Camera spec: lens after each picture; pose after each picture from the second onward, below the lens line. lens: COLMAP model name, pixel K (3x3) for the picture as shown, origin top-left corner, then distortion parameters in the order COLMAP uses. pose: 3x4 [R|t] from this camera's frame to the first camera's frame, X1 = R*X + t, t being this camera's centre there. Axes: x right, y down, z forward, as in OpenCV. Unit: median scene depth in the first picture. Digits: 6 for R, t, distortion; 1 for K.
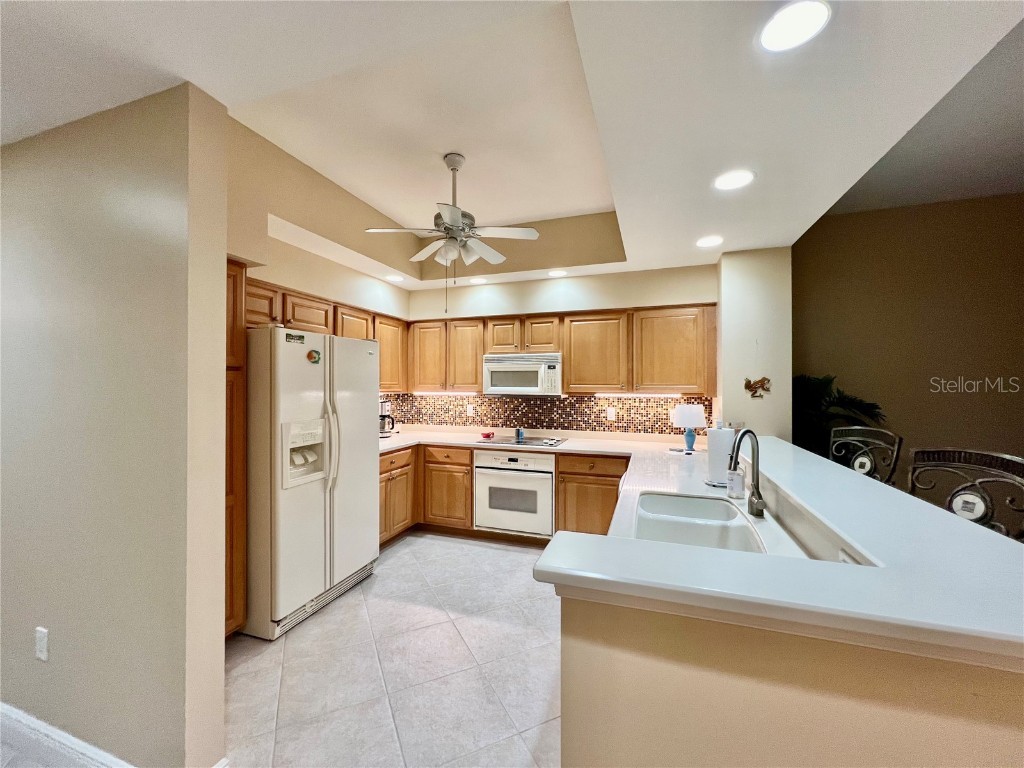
lens RADIAL K [[411.5, 0, 509.0], [0, 411.5, 384.9], [0, 0, 1]] dist [-0.002005, -0.000014]
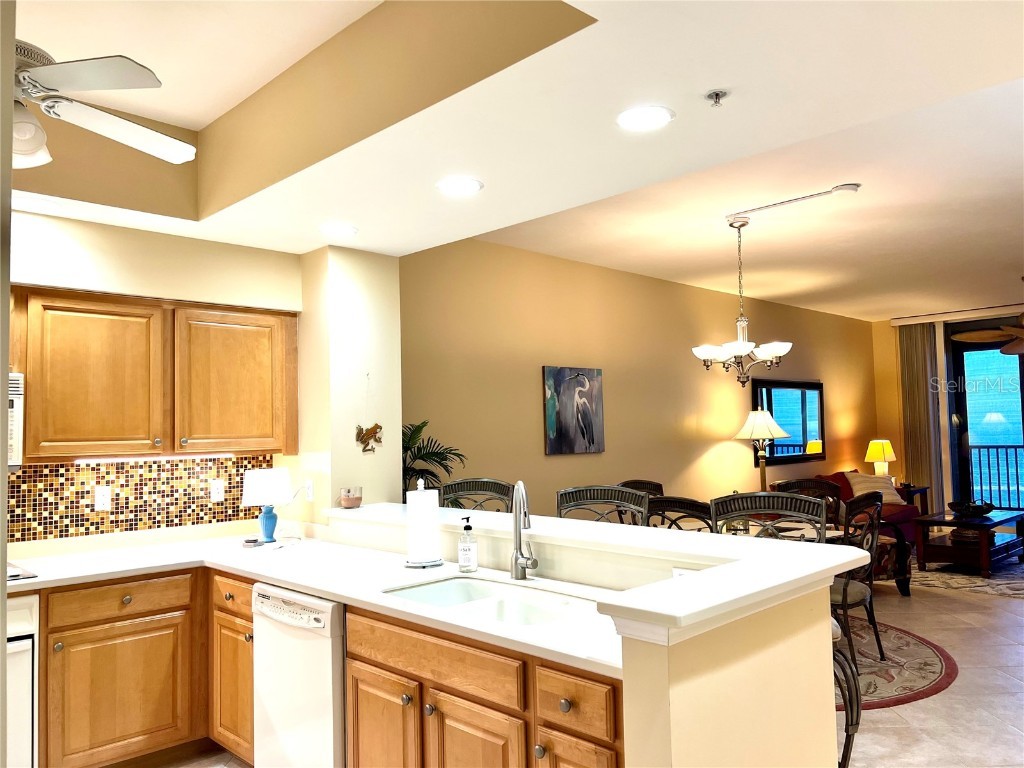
lens RADIAL K [[777.3, 0, 508.1], [0, 777.3, 386.2], [0, 0, 1]] dist [0.025149, -0.004385]
pose [[0.449003, 0.041490, 0.892567, -0.414272], [0.023373, 0.998034, -0.058150, 0.000698], [-0.893225, 0.046972, 0.447150, 0.119888]]
